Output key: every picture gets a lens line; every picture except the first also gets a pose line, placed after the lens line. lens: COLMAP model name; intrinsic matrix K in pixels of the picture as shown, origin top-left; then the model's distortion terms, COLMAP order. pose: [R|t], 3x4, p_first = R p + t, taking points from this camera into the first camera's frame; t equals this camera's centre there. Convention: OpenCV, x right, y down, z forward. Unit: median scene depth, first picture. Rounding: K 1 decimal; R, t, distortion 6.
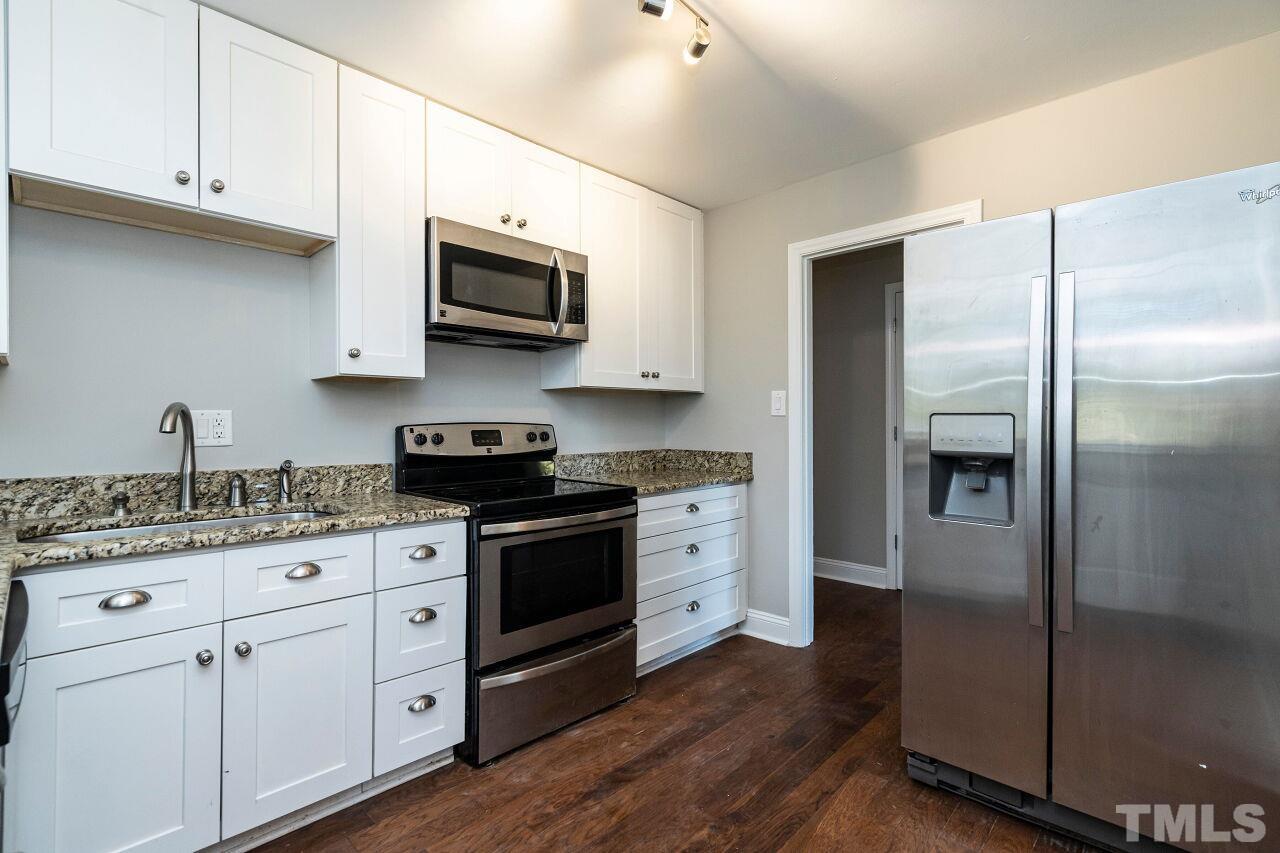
lens RADIAL K [[591.7, 0, 642.0], [0, 591.7, 417.6], [0, 0, 1]] dist [-0.001051, -0.000011]
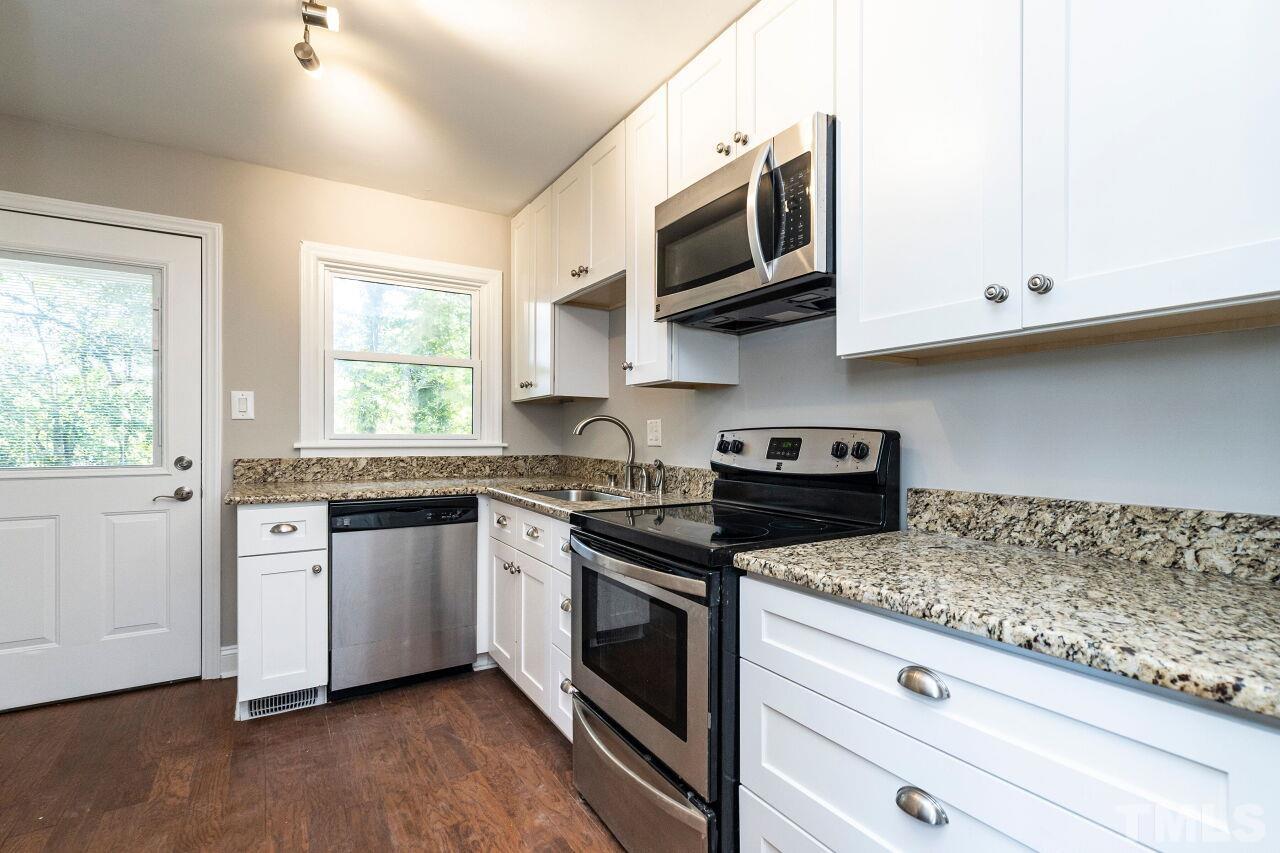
lens RADIAL K [[607.2, 0, 670.2], [0, 607.2, 431.0], [0, 0, 1]] dist [-0.002383, -0.000172]
pose [[-0.215462, -0.004855, -0.976500, 0.633276], [0.004696, 0.999971, -0.006008, 0.022243], [0.976501, -0.005880, -0.215433, 1.334427]]
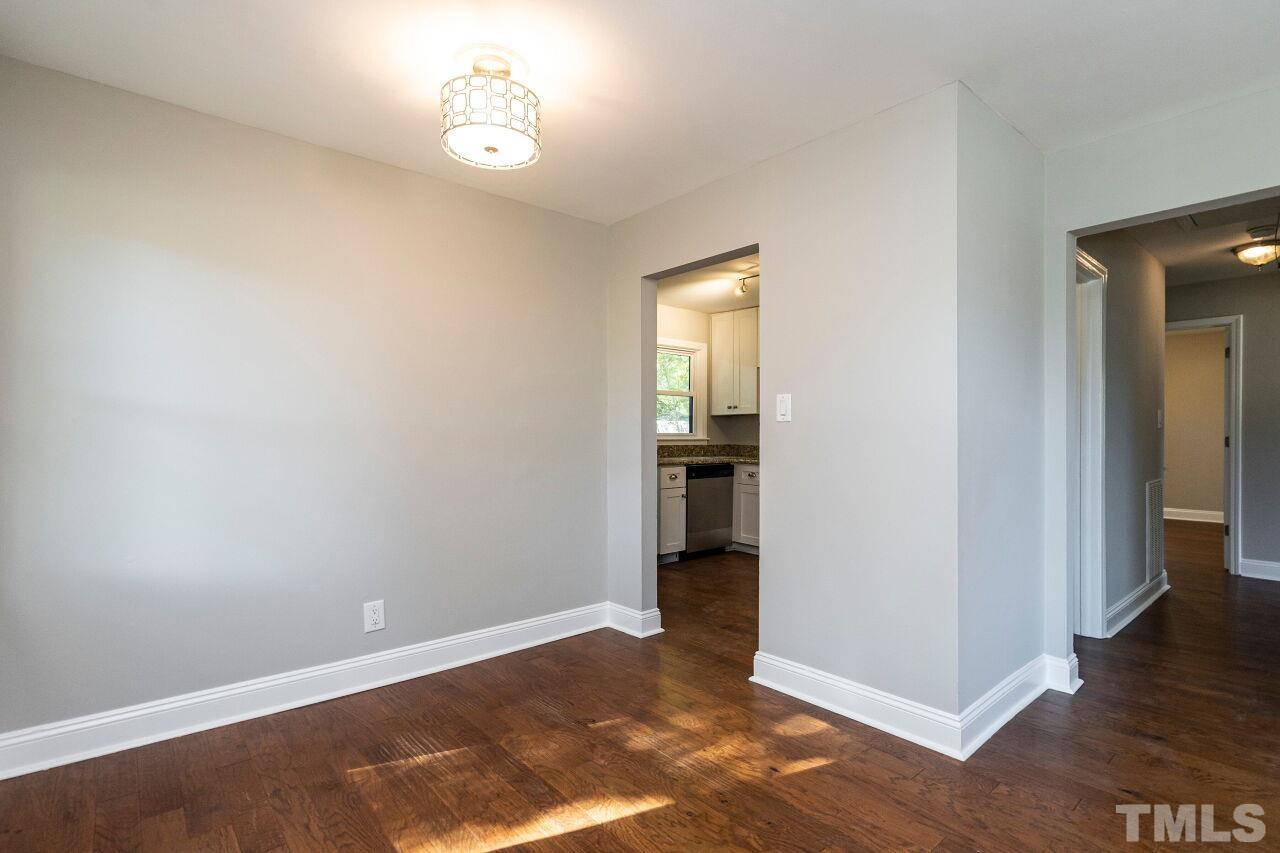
lens RADIAL K [[585.1, 0, 641.2], [0, 585.1, 425.9], [0, 0, 1]] dist [-0.001041, -0.000012]
pose [[-0.104632, -0.006774, -0.994488, 2.142229], [0.000179, 0.999977, -0.006830, 0.002192], [0.994511, -0.000893, -0.104628, 0.459651]]
